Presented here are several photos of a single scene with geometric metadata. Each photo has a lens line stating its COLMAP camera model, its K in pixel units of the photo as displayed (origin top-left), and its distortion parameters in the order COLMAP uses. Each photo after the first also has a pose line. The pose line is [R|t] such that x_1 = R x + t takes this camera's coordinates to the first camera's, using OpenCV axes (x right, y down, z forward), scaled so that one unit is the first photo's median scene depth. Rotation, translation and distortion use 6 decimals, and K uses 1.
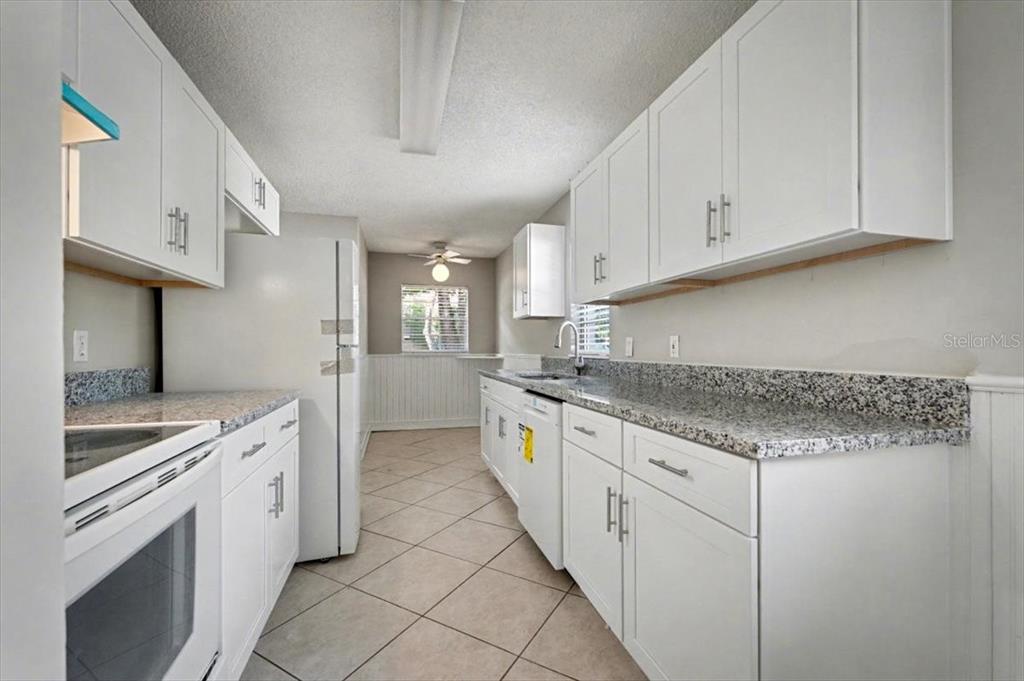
lens RADIAL K [[424.8, 0, 509.6], [0, 424.8, 349.1], [0, 0, 1]] dist [0.000367, -0.000252]
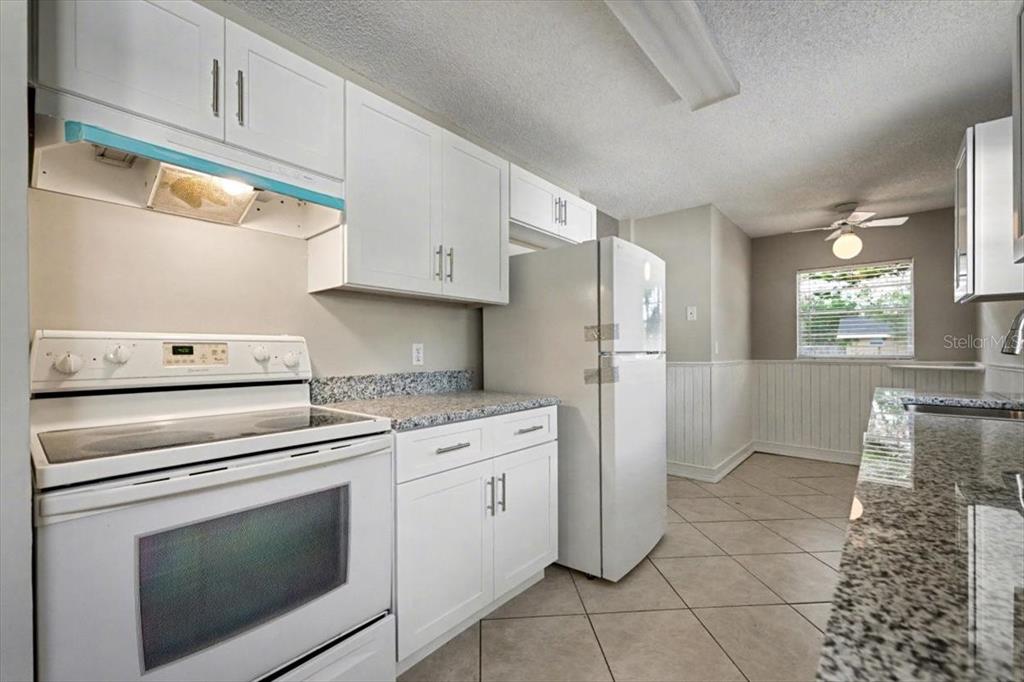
lens RADIAL K [[425.2, 0, 515.9], [0, 425.2, 352.0], [0, 0, 1]] dist [0.000711, 0.000012]
pose [[0.554234, -0.001519, -0.832359, 0.273749], [0.002267, 0.999997, -0.000316, -0.010125], [0.832358, -0.001712, 0.554236, 0.329006]]
